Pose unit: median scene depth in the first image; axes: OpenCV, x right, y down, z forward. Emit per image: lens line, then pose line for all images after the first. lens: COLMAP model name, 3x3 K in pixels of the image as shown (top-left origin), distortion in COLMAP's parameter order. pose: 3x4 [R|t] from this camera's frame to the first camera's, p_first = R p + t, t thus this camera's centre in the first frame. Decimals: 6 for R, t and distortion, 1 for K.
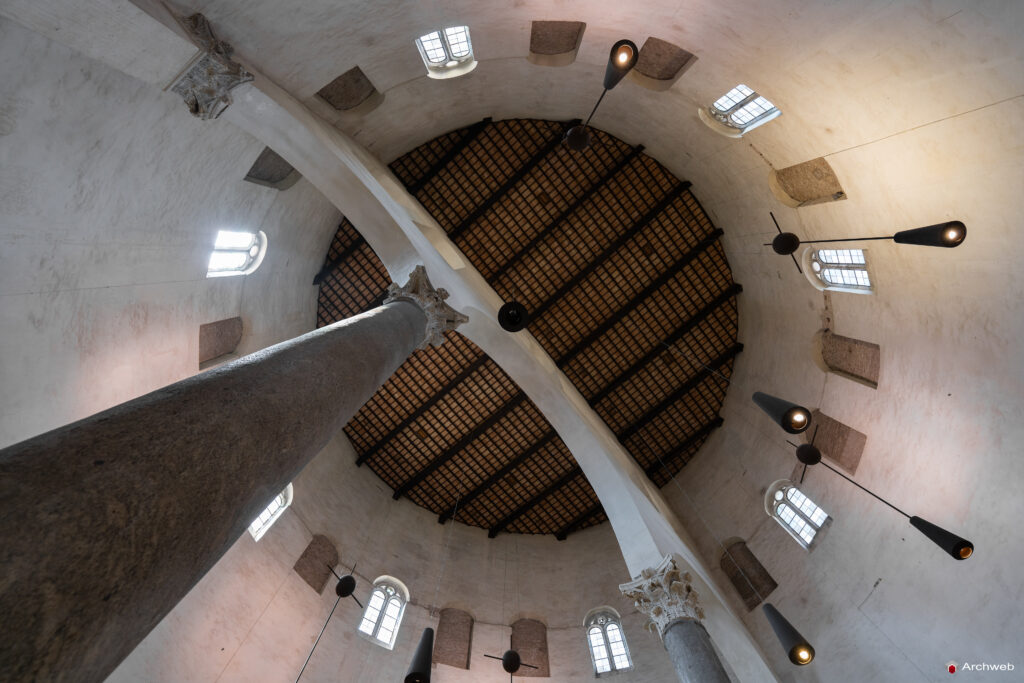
lens RADIAL K [[411.1, 0, 512.0], [0, 411.1, 341.5], [0, 0, 1]] dist [0.000287, -0.000281]
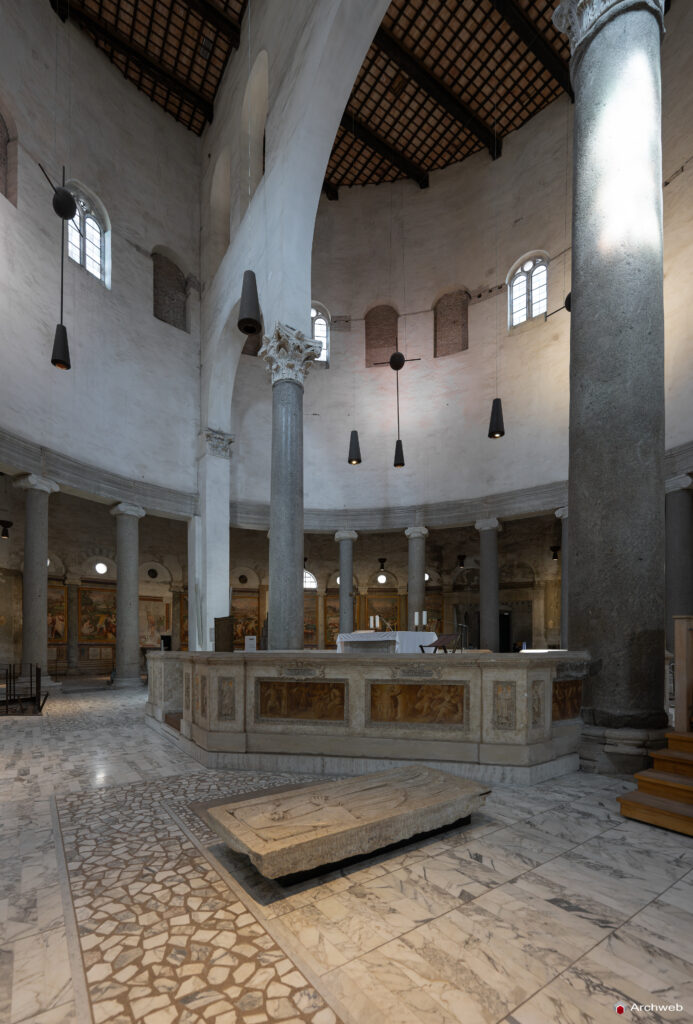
lens RADIAL K [[436.9, 0, 330.7], [0, 436.9, 633.0], [0, 0, 1]] dist [0.000593, -0.000278]
pose [[0.289243, 0.031433, 0.956740, -0.402078], [-0.938253, 0.207463, 0.276838, 0.155016], [-0.189787, -0.977738, 0.089499, 0.022312]]
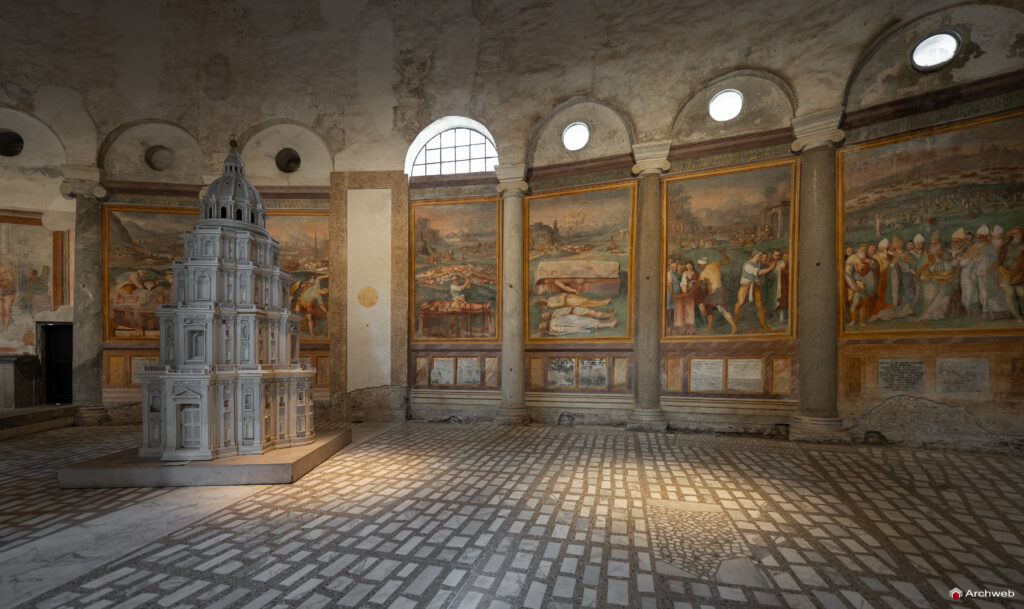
lens RADIAL K [[429.9, 0, 495.3], [0, 429.9, 379.6], [0, 0, 1]] dist [0.001247, -0.000091]
pose [[0.565749, -0.041527, 0.823531, 0.667063], [-0.807997, 0.171357, 0.563718, 0.370276], [-0.164527, -0.984333, 0.063391, 0.061799]]
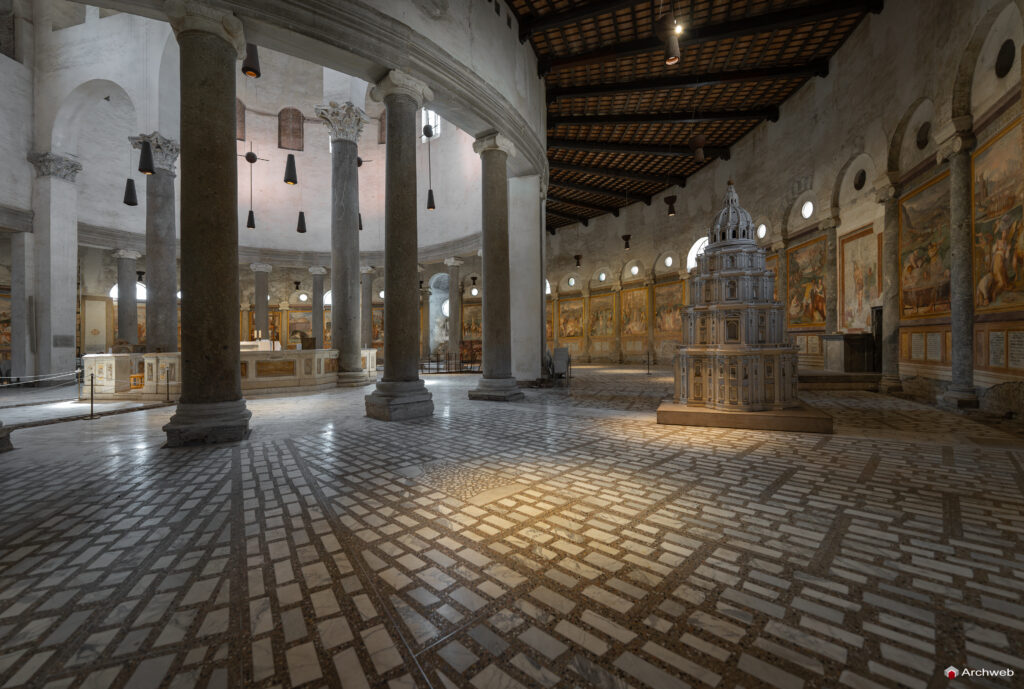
lens RADIAL K [[436.9, 0, 516.7], [0, 436.9, 340.3], [0, 0, 1]] dist [0.000593, -0.000278]
pose [[0.448239, -0.019419, -0.893703, 1.115865], [0.880750, 0.180532, 0.437821, 0.322683], [0.152840, -0.983377, 0.098025, 0.052885]]
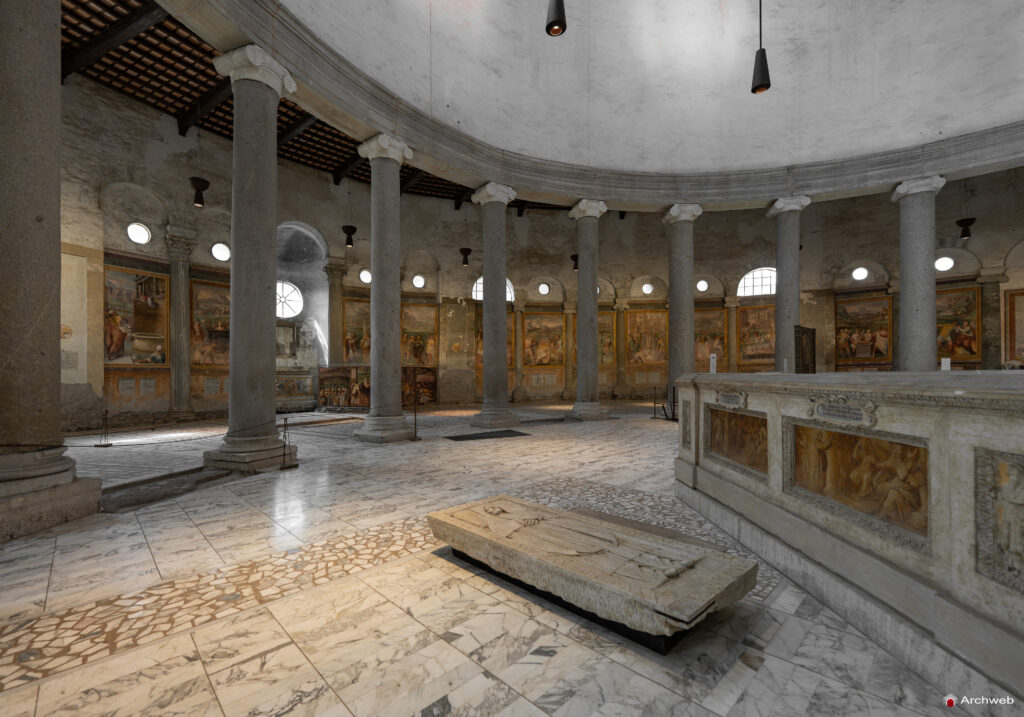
lens RADIAL K [[442.4, 0, 492.3], [0, 442.4, 375.7], [0, 0, 1]] dist [-0.003286, -0.000437]
pose [[0.989589, -0.014457, -0.143192, -0.238209], [0.143271, 0.193307, 0.970621, 0.042133], [0.013647, -0.981032, 0.193366, -0.002482]]
